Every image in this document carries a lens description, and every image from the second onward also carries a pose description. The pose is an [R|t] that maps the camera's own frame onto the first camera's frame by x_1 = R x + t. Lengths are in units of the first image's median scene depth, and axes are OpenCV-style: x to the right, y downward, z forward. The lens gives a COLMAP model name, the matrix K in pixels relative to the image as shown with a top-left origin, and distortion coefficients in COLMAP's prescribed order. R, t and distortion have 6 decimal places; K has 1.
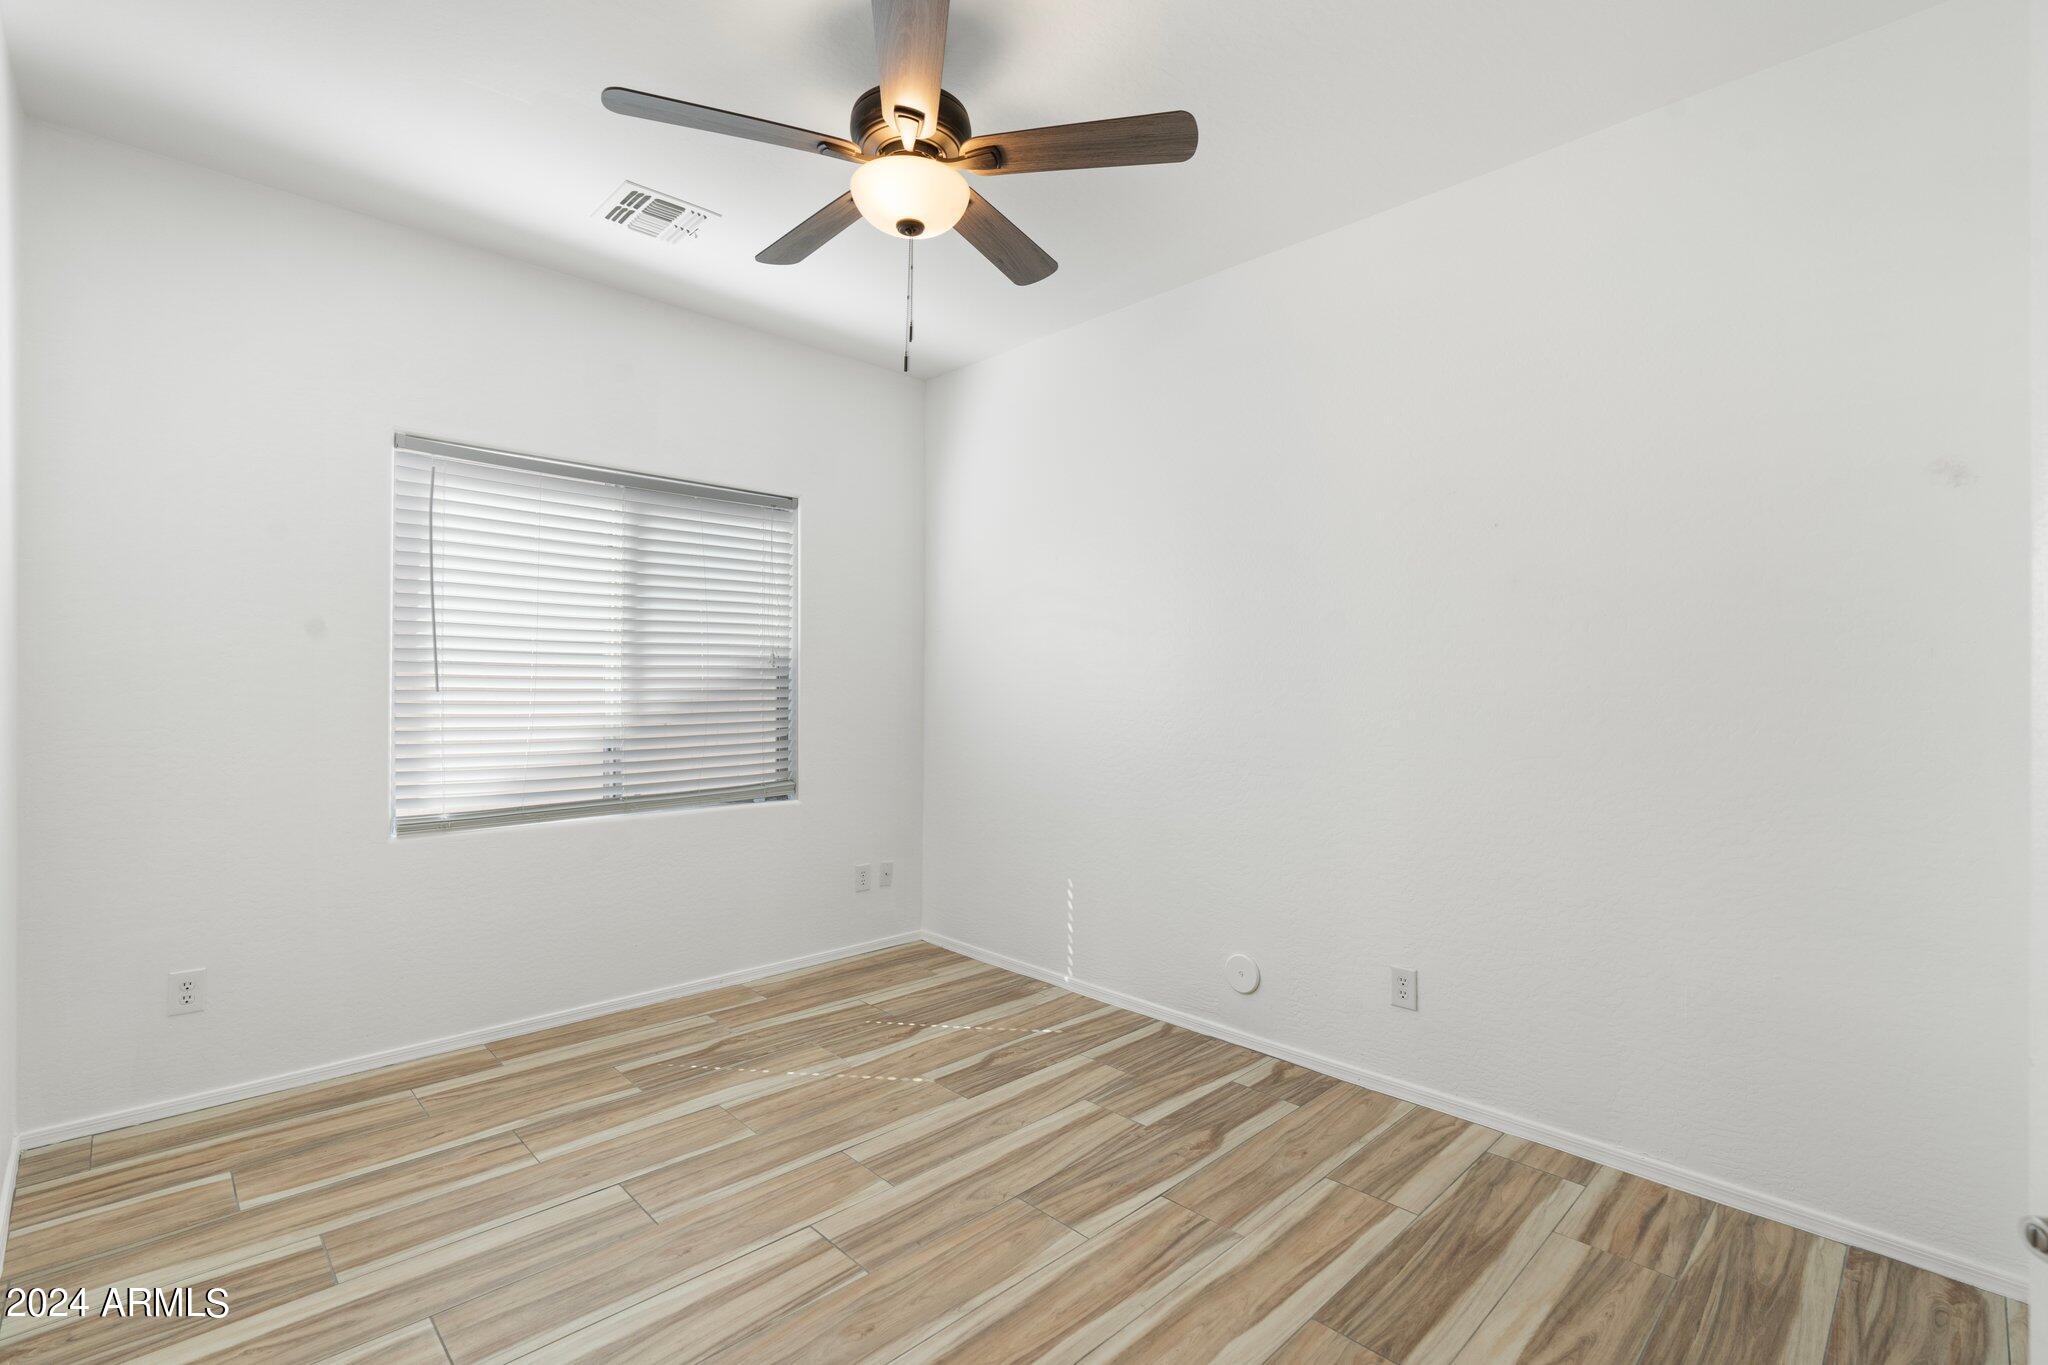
lens RADIAL K [[923.0, 0, 1017.8], [0, 923.0, 681.8], [0, 0, 1]] dist [-0.010791, 0.004878]
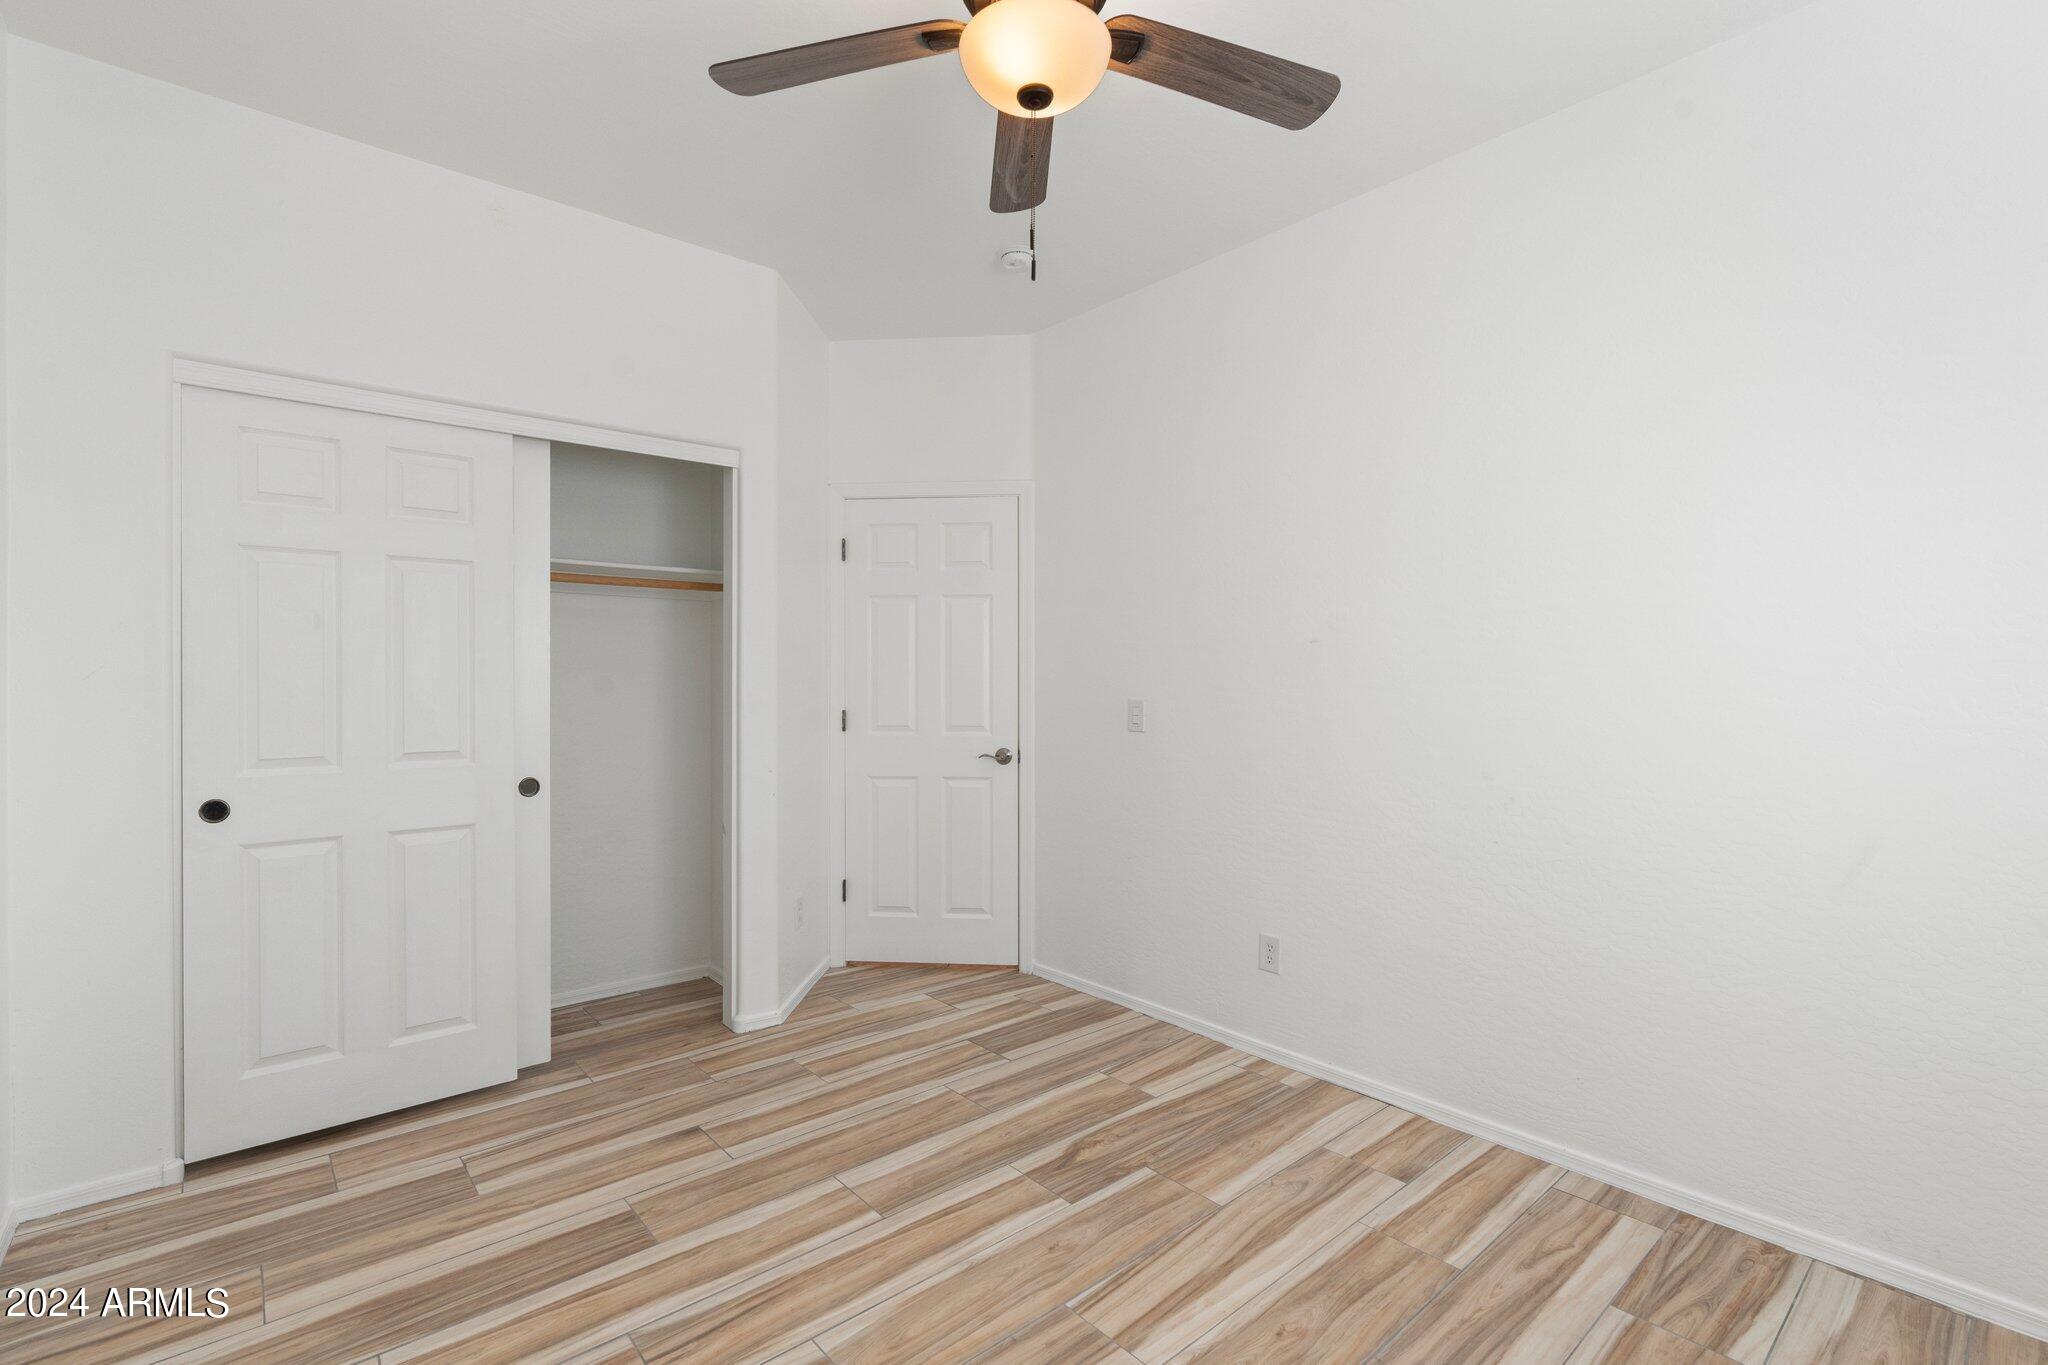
lens RADIAL K [[923.0, 0, 1025.7], [0, 923.0, 688.1], [0, 0, 1]] dist [-0.010791, 0.004878]
pose [[-0.998529, -0.006826, 0.053783, -0.170645], [-0.006579, 0.999967, 0.004773, 0.006713], [-0.053814, 0.004412, -0.998541, 1.964788]]
